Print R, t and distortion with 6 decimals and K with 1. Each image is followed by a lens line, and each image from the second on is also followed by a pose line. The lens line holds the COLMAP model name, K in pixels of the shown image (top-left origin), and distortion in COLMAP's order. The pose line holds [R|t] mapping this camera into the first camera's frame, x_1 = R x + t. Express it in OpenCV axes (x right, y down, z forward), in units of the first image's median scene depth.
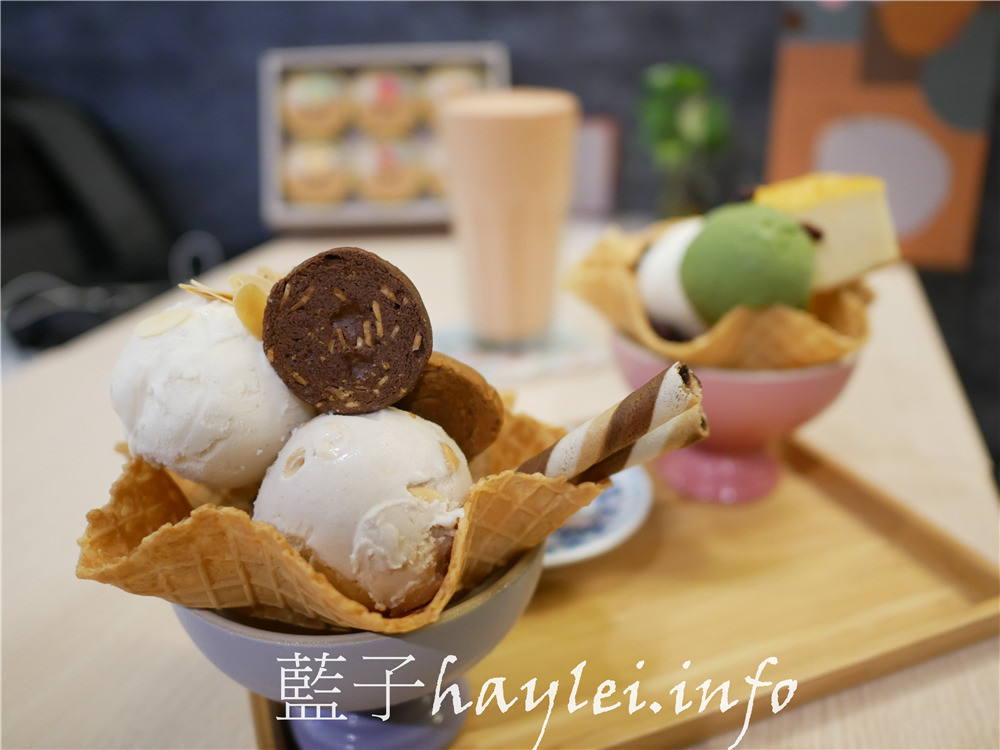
lens RADIAL K [[859.2, 0, 522.3], [0, 859.2, 374.8], [0, 0, 1]] dist [-0.009439, 0.006631]
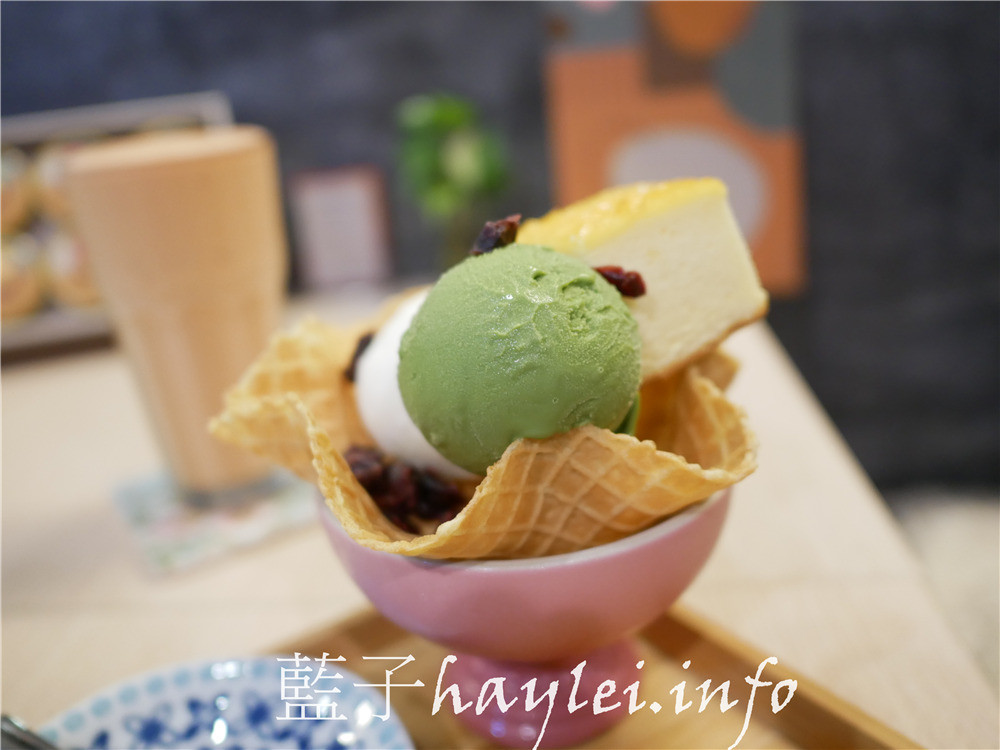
lens RADIAL K [[859.2, 0, 504.9], [0, 859.2, 381.9], [0, 0, 1]] dist [-0.009439, 0.006631]
pose [[0.974302, -0.149215, 0.168731, 0.103152], [0.159825, 0.985823, -0.051072, -0.055377], [-0.158718, 0.076727, 0.984338, 0.303366]]
